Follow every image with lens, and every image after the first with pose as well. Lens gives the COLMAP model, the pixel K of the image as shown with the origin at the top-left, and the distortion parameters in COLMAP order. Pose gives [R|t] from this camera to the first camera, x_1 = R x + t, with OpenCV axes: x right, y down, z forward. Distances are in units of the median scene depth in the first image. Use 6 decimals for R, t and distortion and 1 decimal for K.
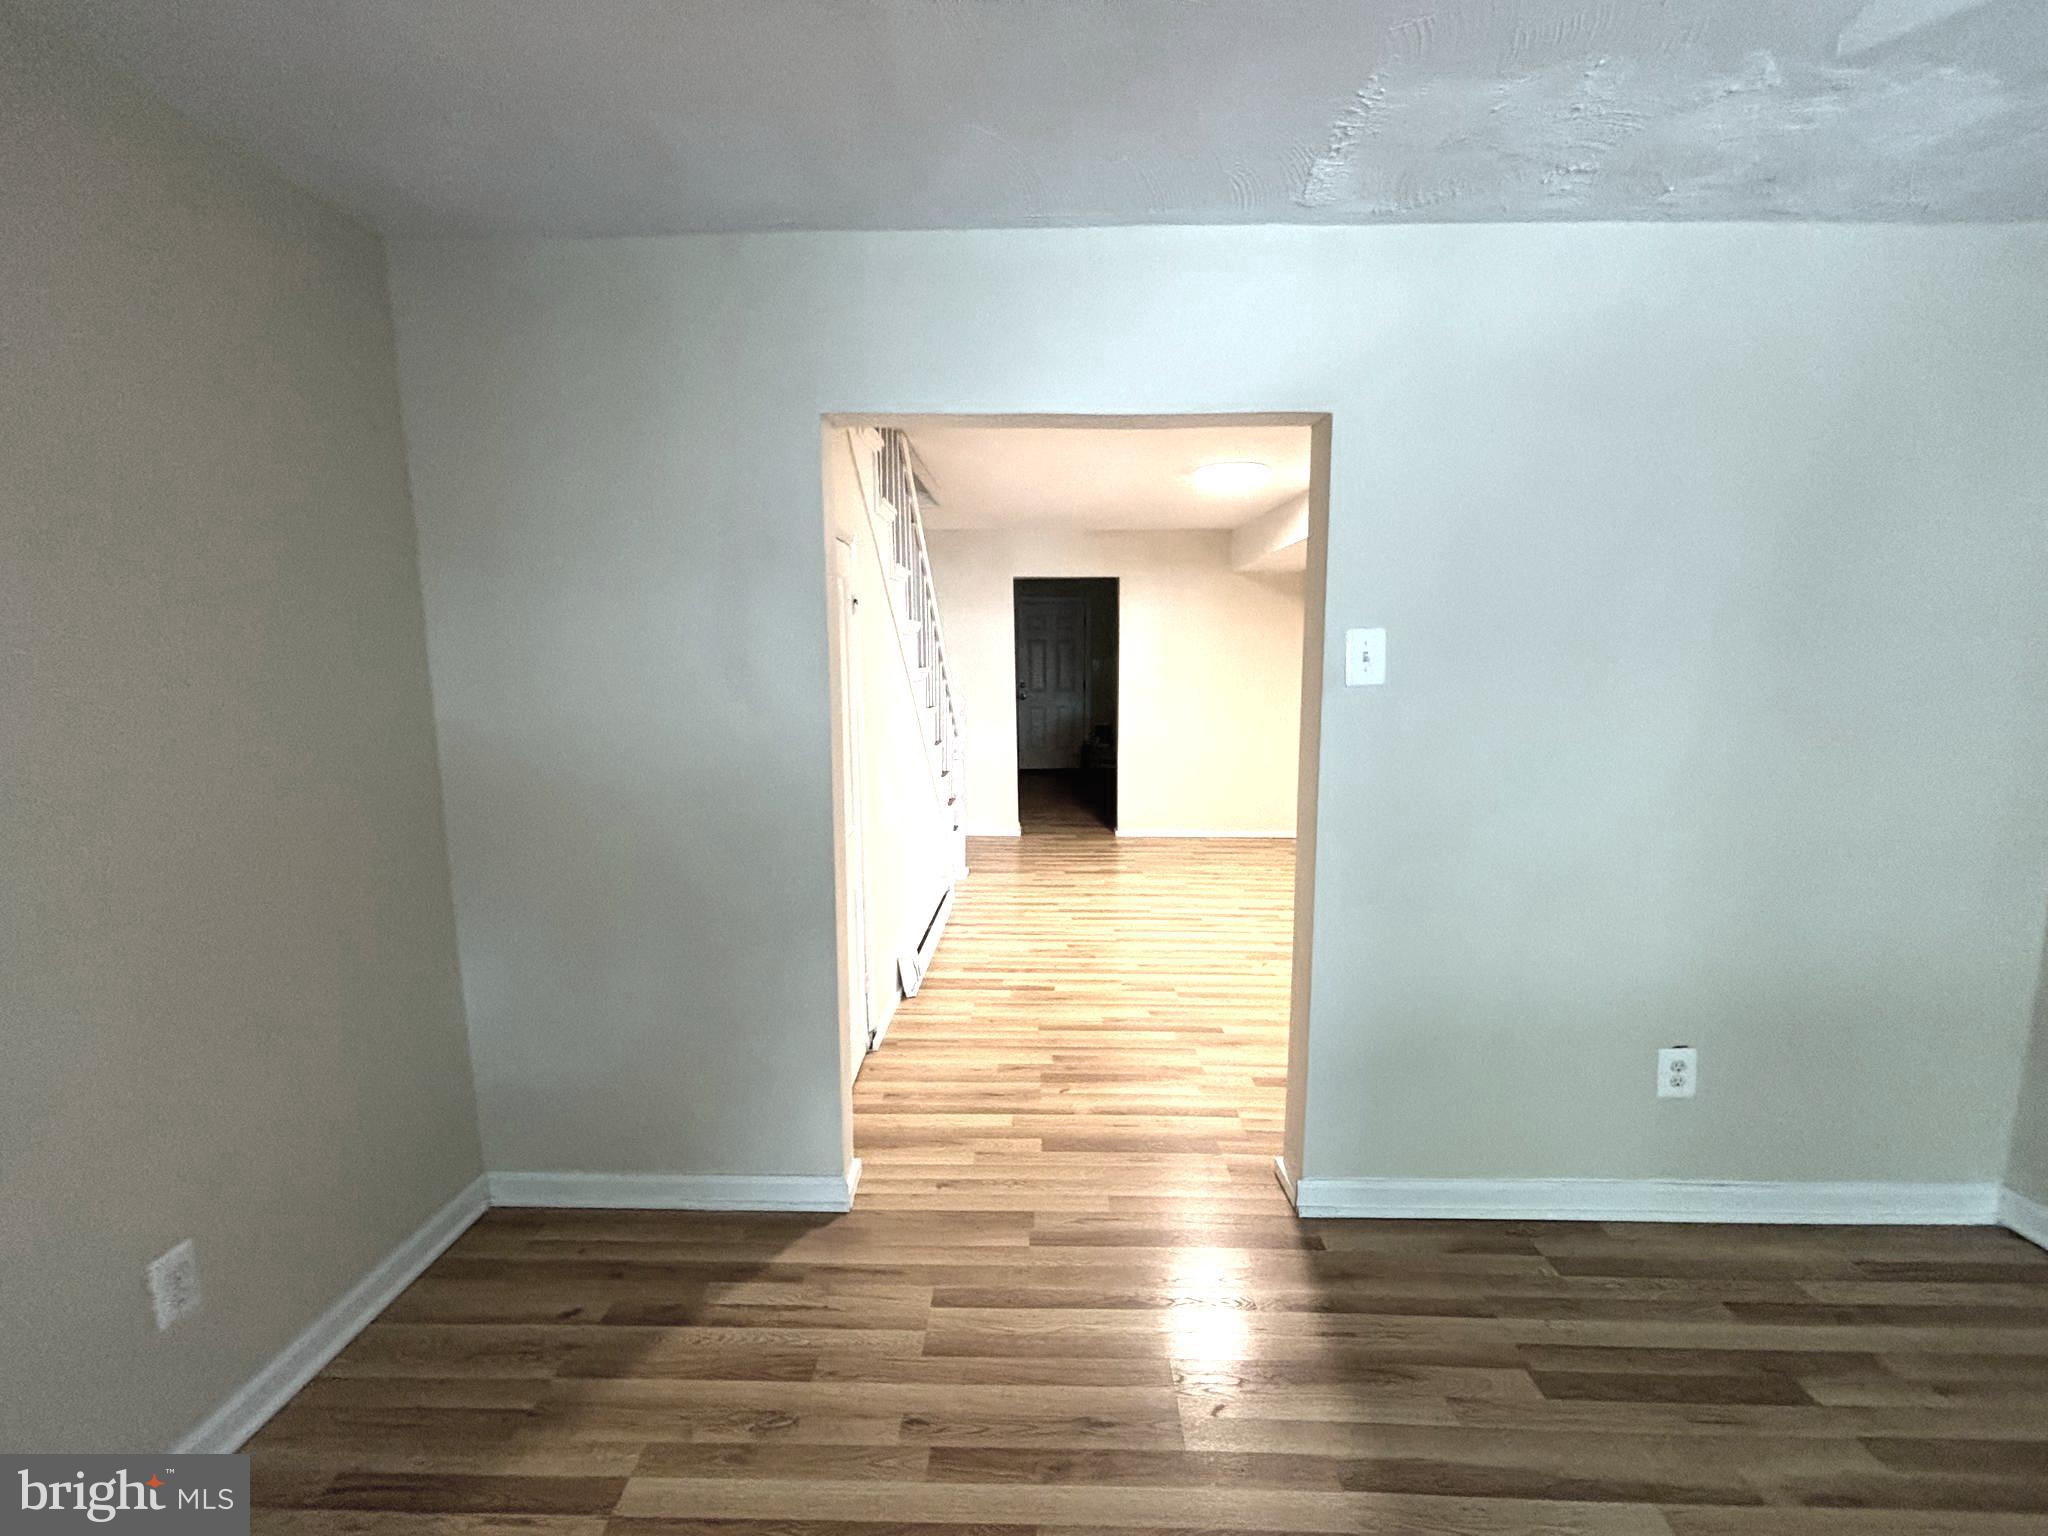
lens RADIAL K [[829.2, 0, 1019.5], [0, 829.2, 764.3], [0, 0, 1]] dist [-0.000872, 0.000681]
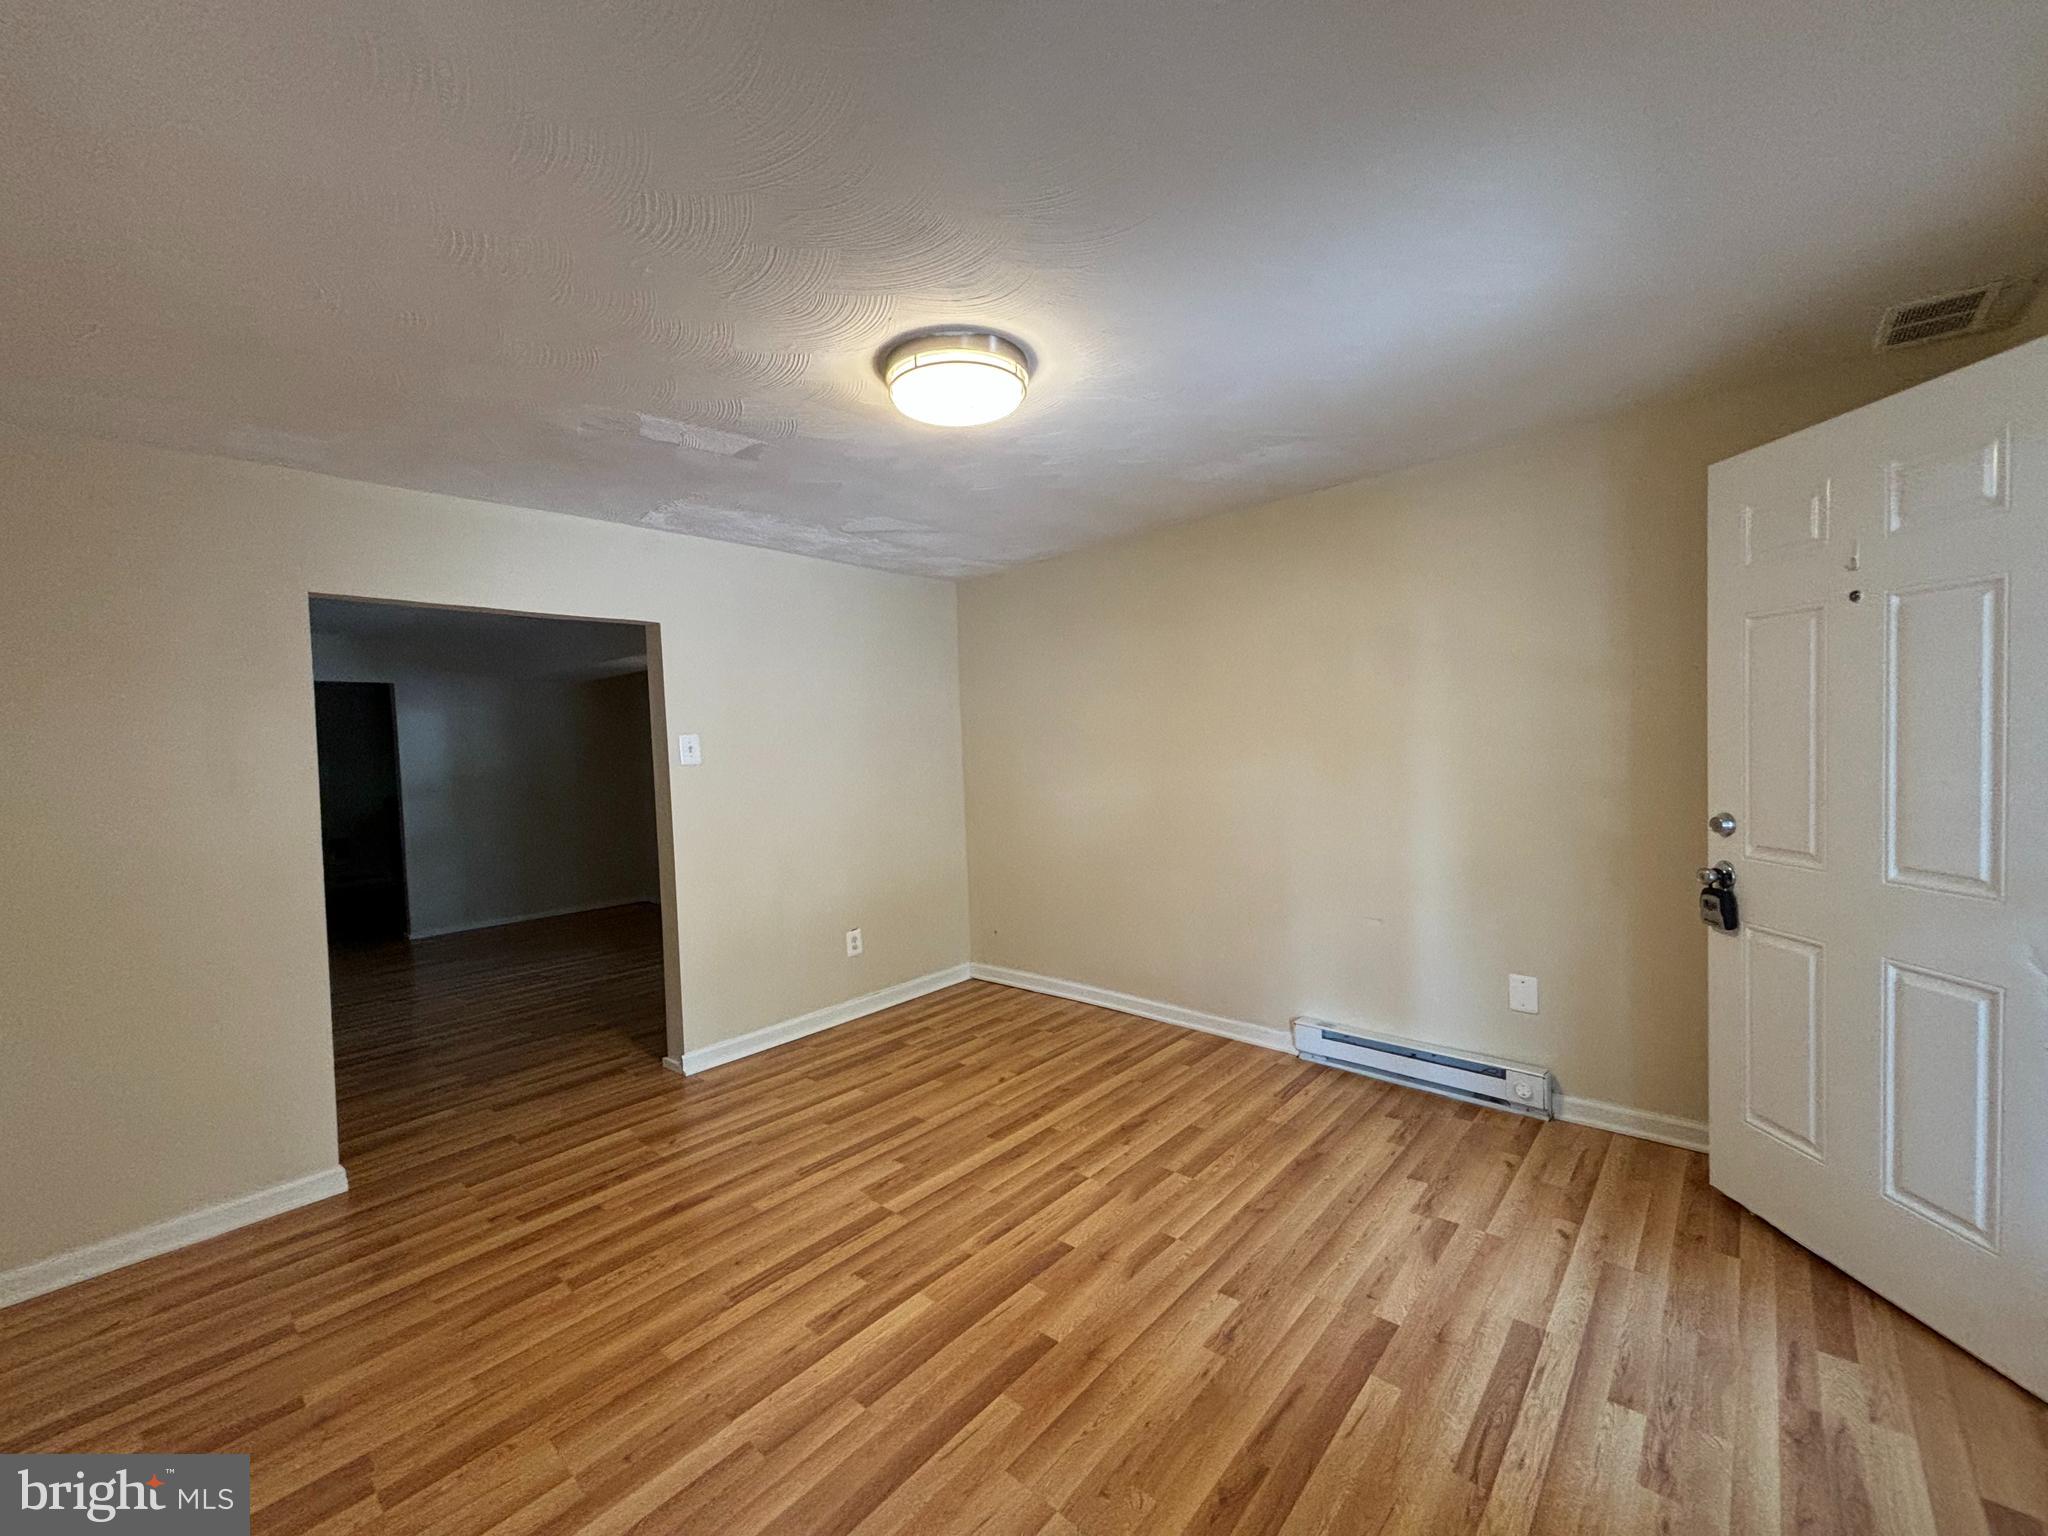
lens RADIAL K [[829.2, 0, 1019.5], [0, 829.2, 764.3], [0, 0, 1]] dist [-0.000872, 0.000681]
pose [[0.653158, -0.050222, 0.755554, -0.510661], [0.134234, 0.989674, -0.050258, 0.100695], [-0.745229, 0.134247, 0.653156, -0.769396]]
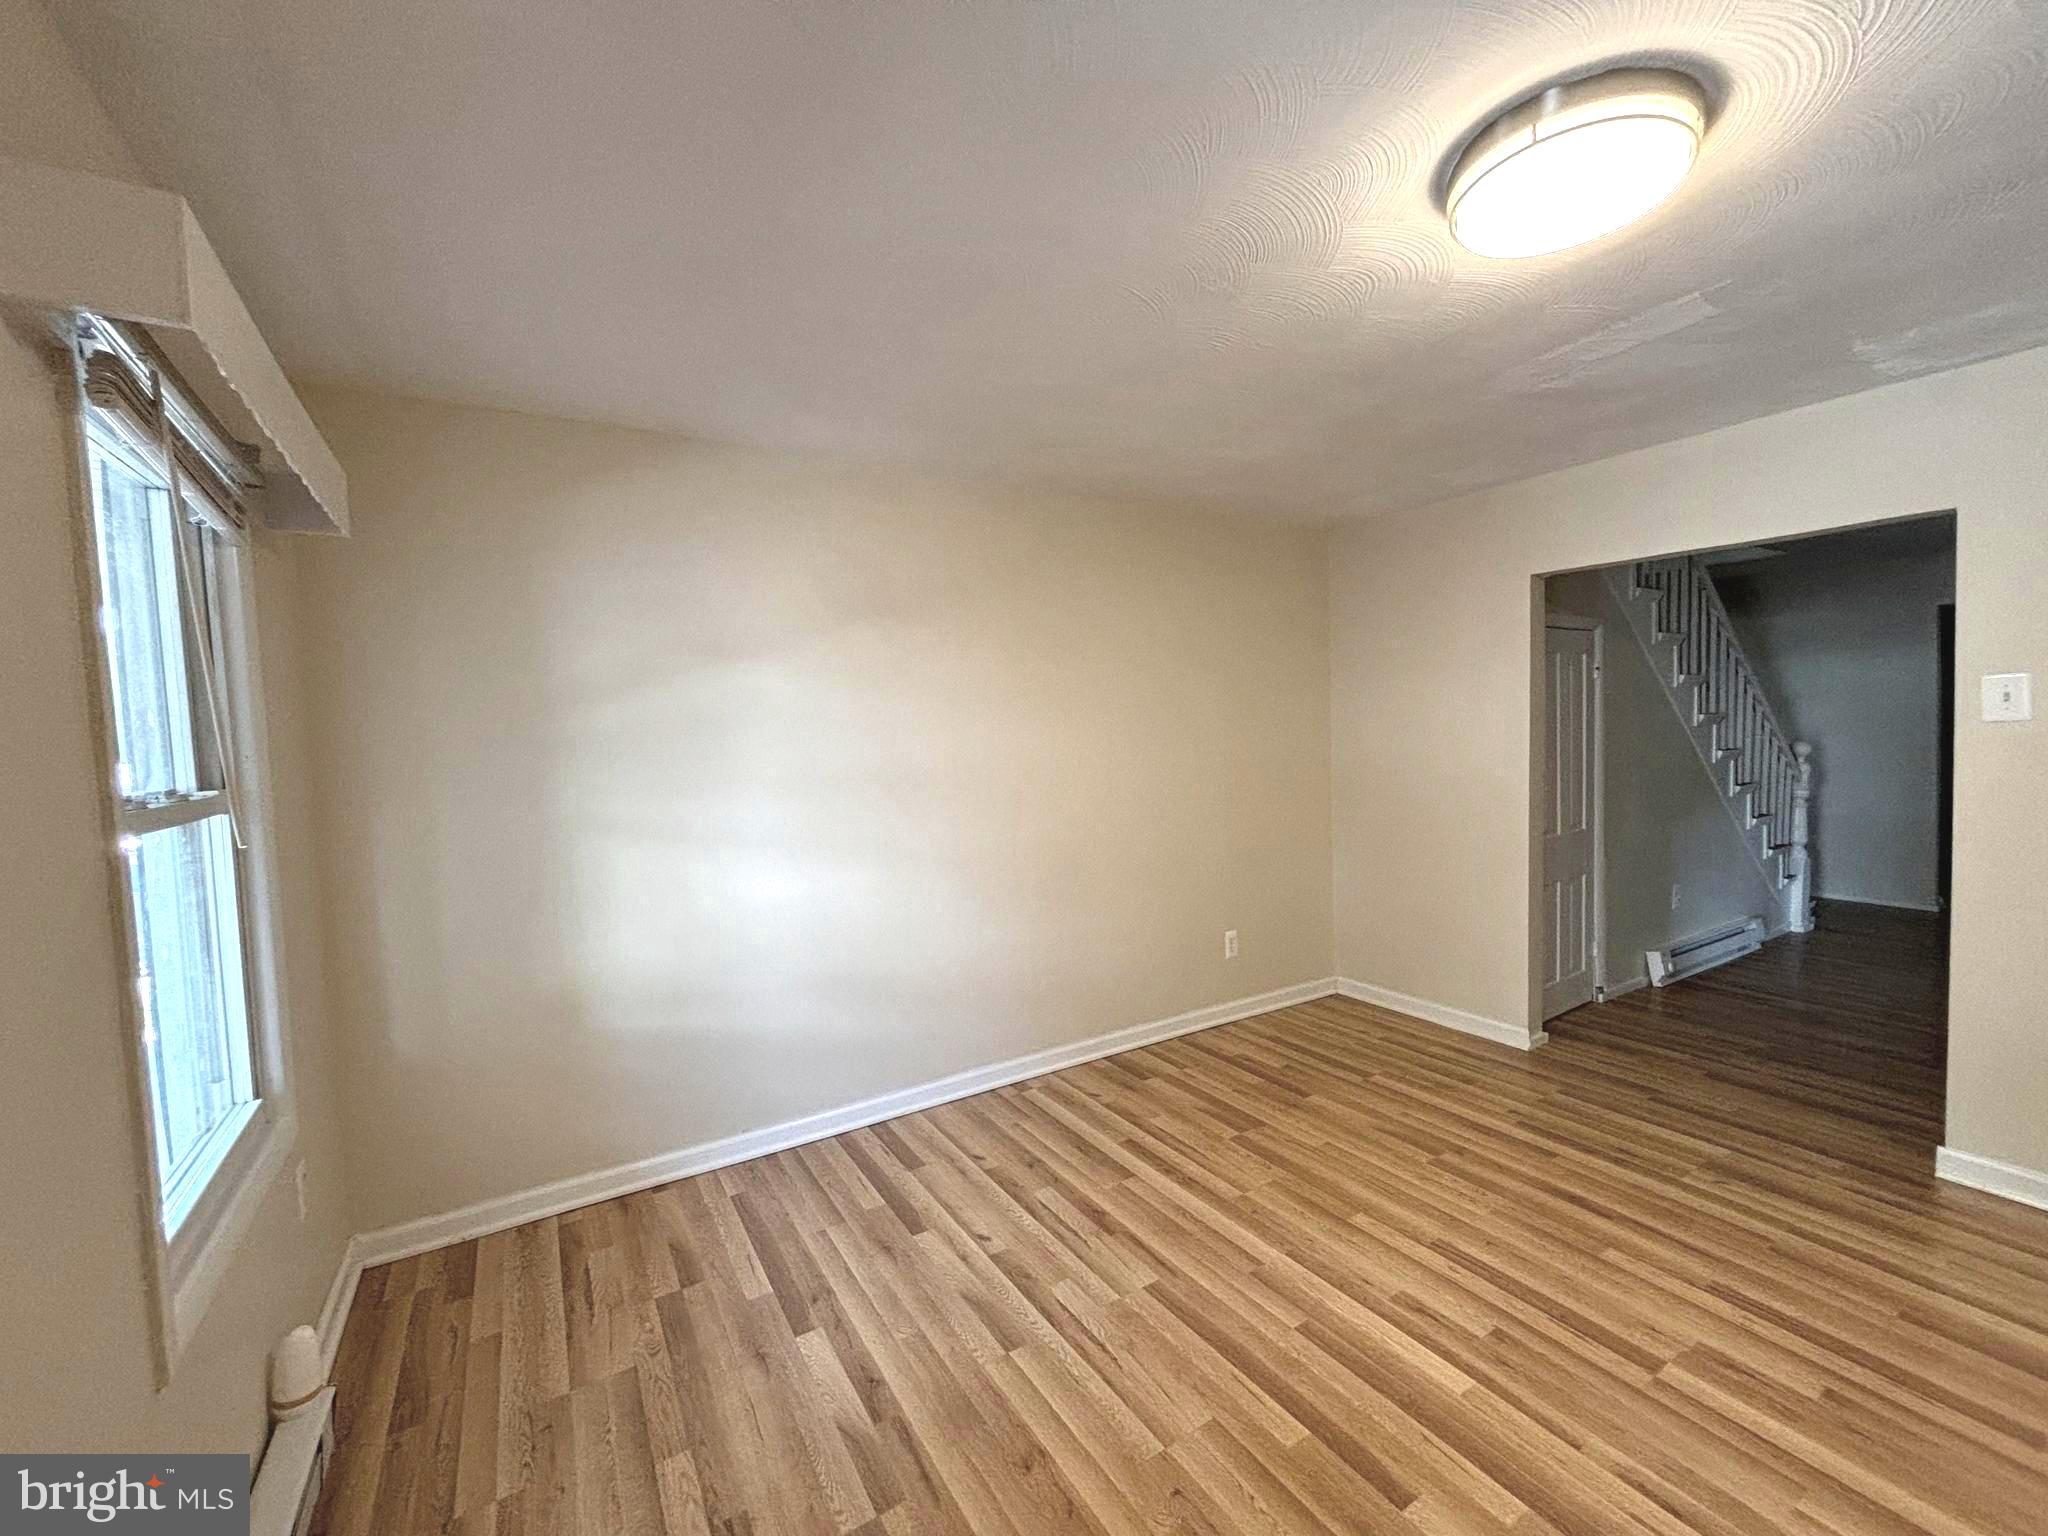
lens RADIAL K [[818.3, 0, 1022.9], [0, 818.3, 777.0], [0, 0, 1]] dist [-0.002203, 0.000149]
pose [[0.544784, 0.036663, -0.837775, 0.632770], [-0.078996, 0.996845, -0.007745, 0.106041], [0.834847, 0.070401, 0.545961, -0.807285]]
